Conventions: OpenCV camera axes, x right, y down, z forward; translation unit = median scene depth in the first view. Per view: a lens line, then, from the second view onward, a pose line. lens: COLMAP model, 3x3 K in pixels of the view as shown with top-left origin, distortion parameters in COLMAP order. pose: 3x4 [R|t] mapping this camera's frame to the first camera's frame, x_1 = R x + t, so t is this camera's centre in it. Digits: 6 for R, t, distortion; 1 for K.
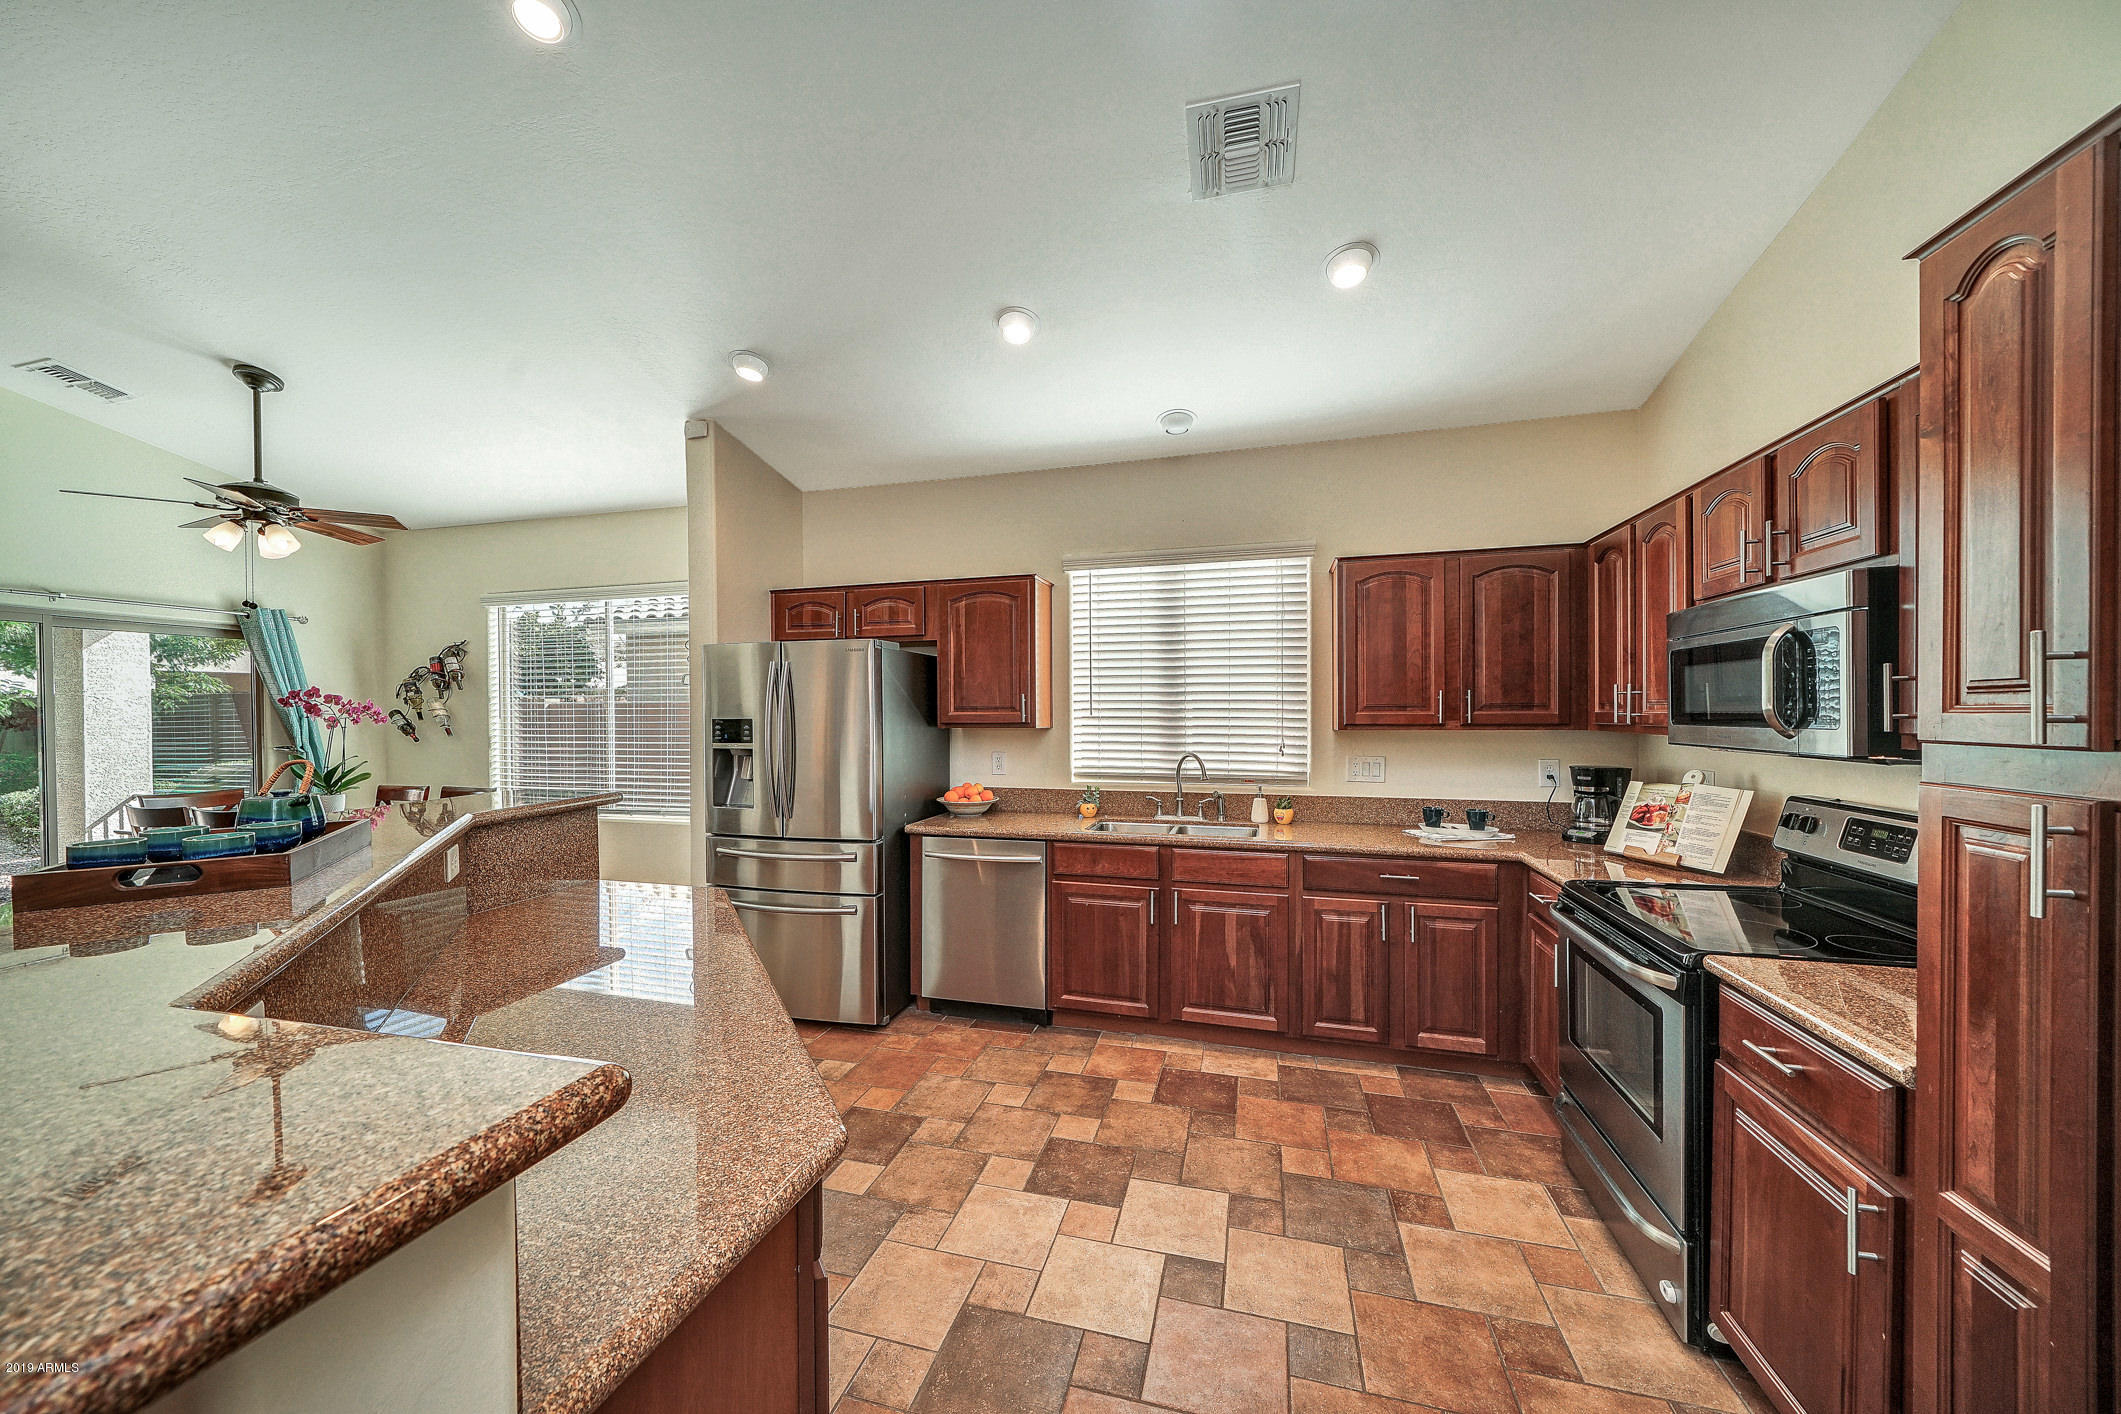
lens RADIAL K [[764.8, 0, 1051.9], [0, 764.8, 713.3], [0, 0, 1]] dist [0.005813, -0.000111]
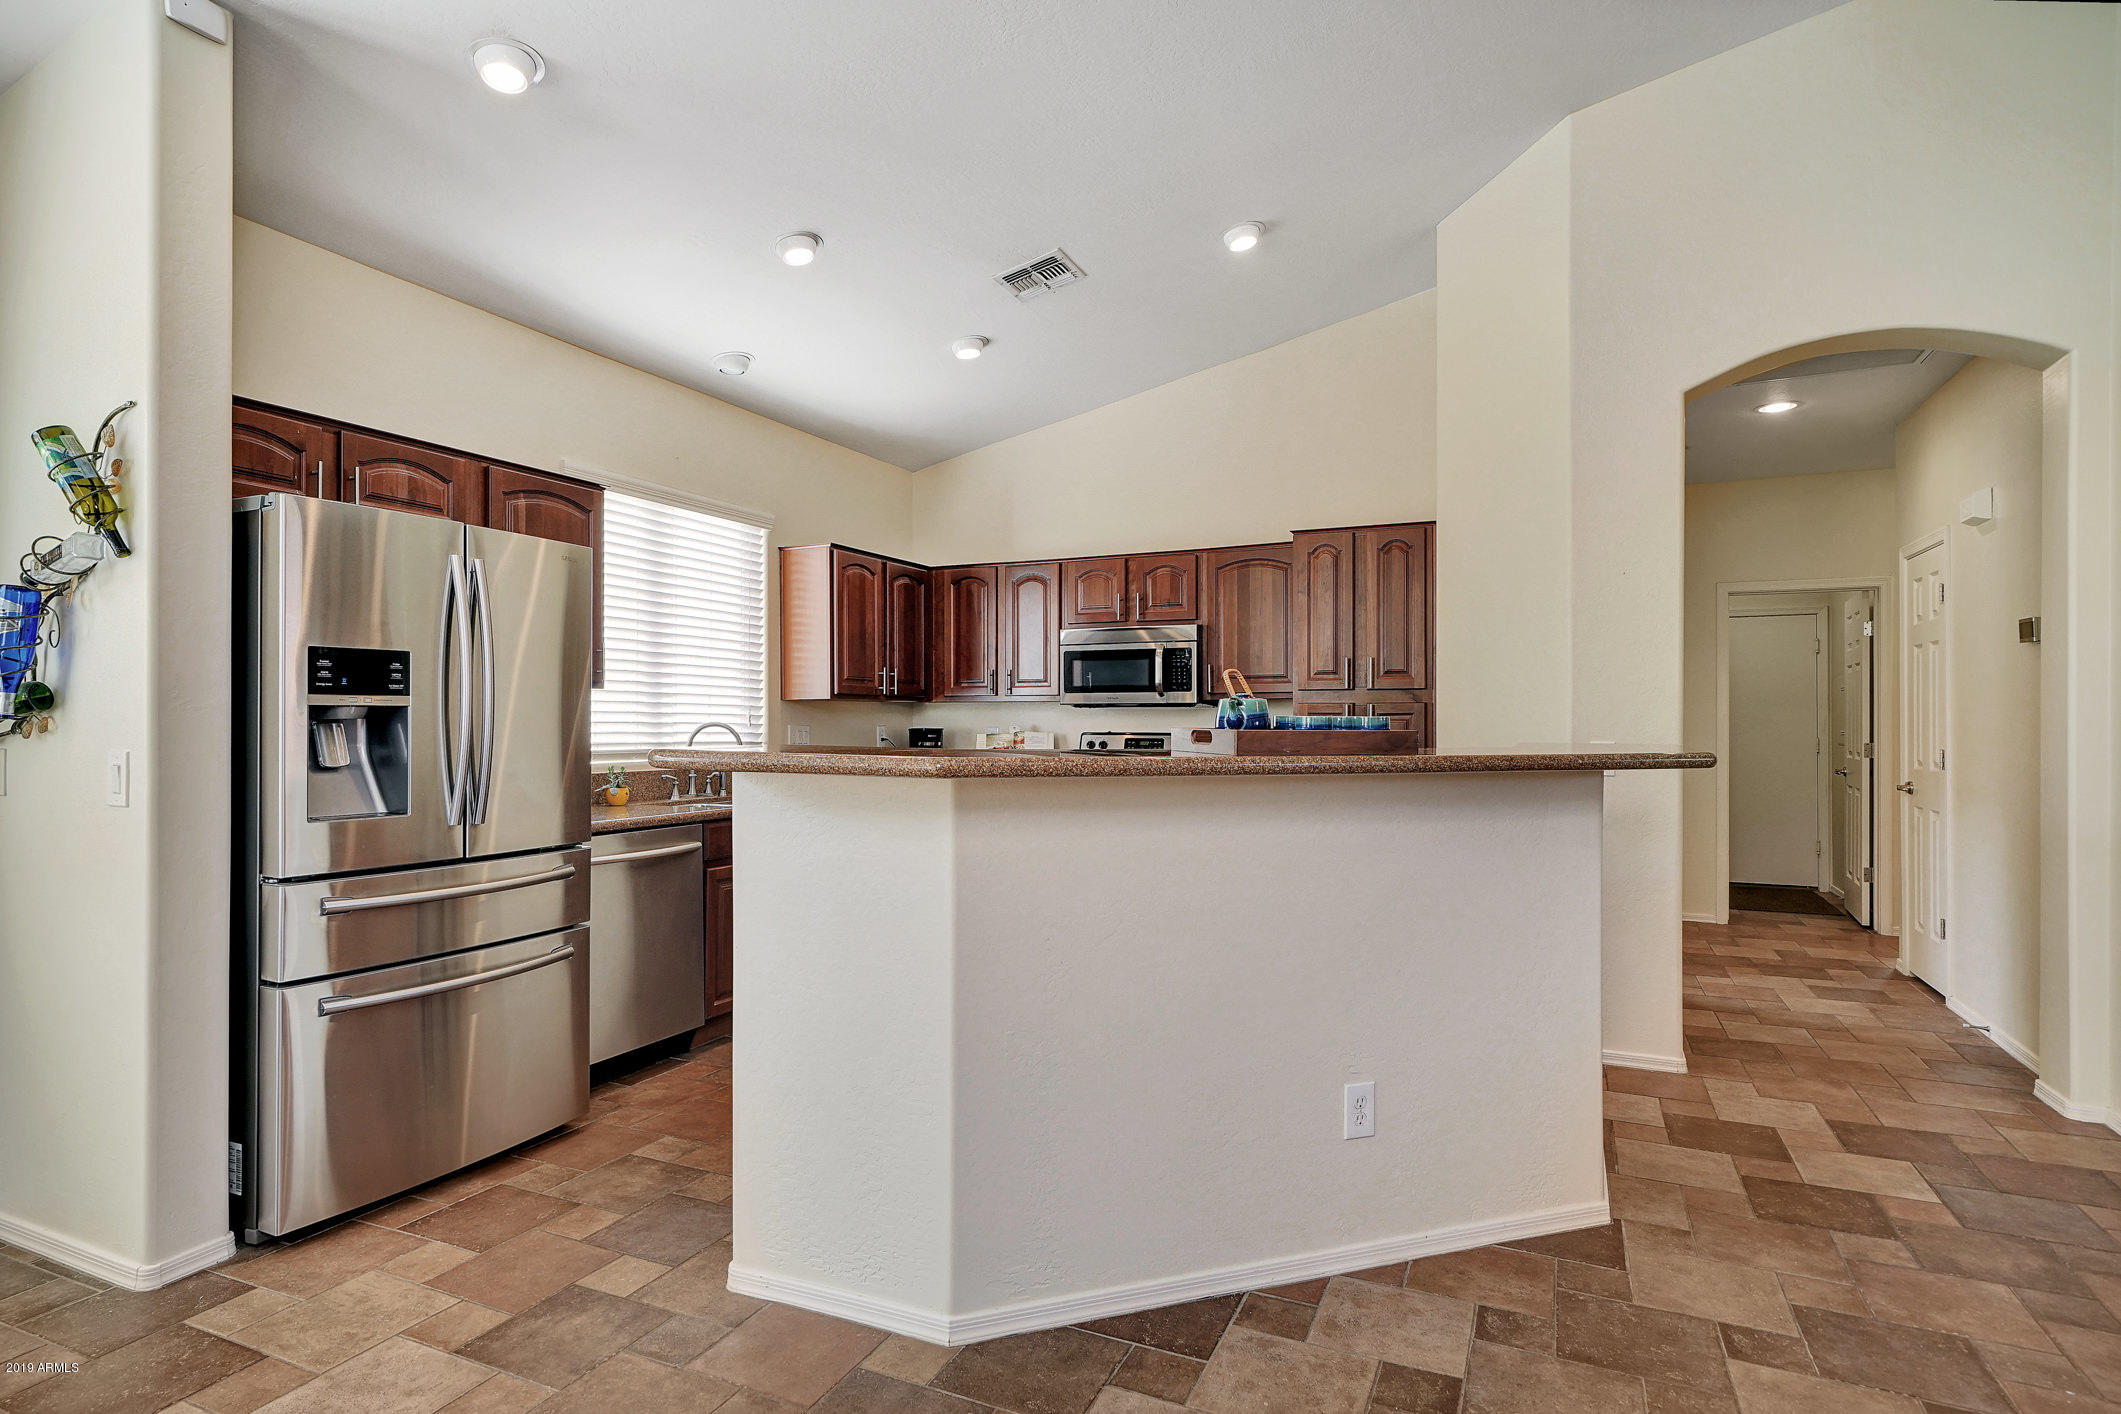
lens RADIAL K [[1104.6, 0, 1060.5], [0, 1104.6, 707.0], [0, 0, 1]] dist [0.000476, 0.001043]
pose [[0.147872, 0.019355, 0.988817, -1.236933], [0.000451, 0.999807, -0.019637, 0.070340], [-0.989006, 0.003350, 0.147835, 0.469536]]
